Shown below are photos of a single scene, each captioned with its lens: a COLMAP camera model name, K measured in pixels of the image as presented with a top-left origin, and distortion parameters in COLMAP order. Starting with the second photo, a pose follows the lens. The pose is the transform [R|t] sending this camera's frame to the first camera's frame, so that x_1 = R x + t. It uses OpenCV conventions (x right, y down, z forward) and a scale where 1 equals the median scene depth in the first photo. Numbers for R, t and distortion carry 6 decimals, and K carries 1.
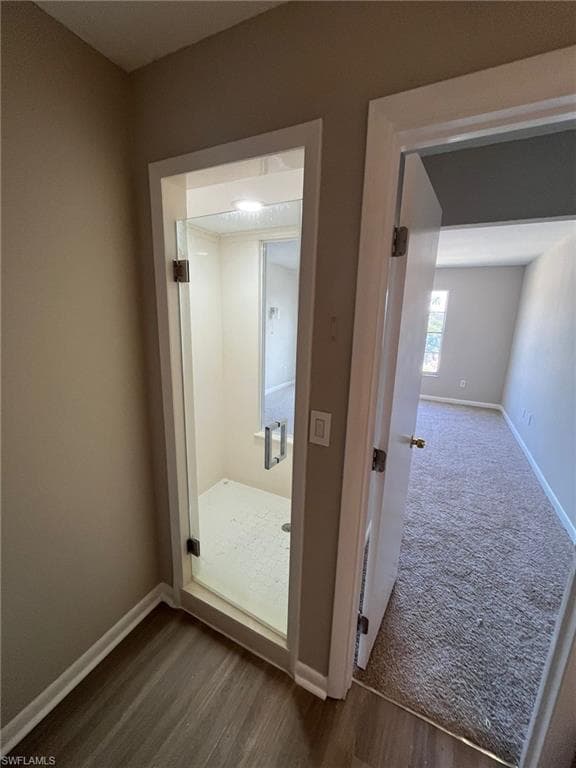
lens RADIAL K [[314.5, 0, 288.0], [0, 314.5, 384.0], [0, 0, 1]] dist [0.001135, 0.000080]
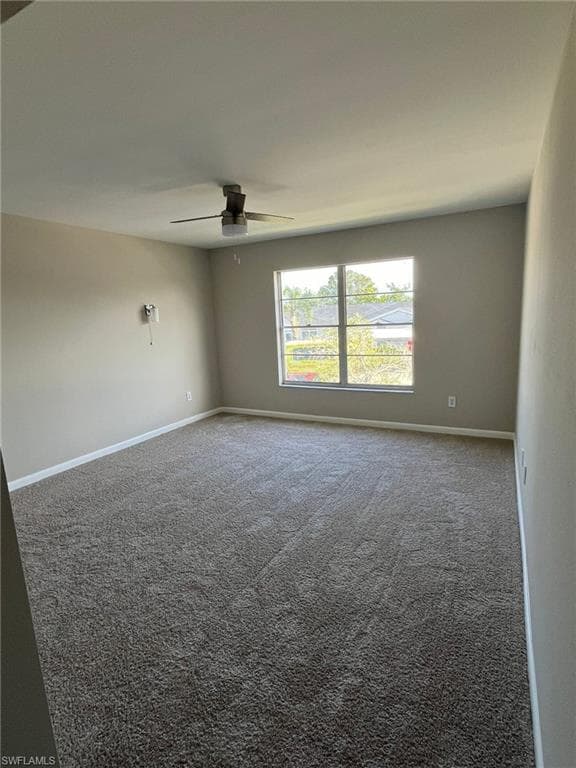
lens RADIAL K [[395.6, 0, 288.0], [0, 395.6, 384.0], [0, 0, 1]] dist [0.004073, 0.000694]
pose [[0.996679, -0.071681, -0.038640, 0.270638], [0.070147, 0.996747, -0.039690, -0.028527], [0.041359, 0.036847, 0.998465, 0.204685]]
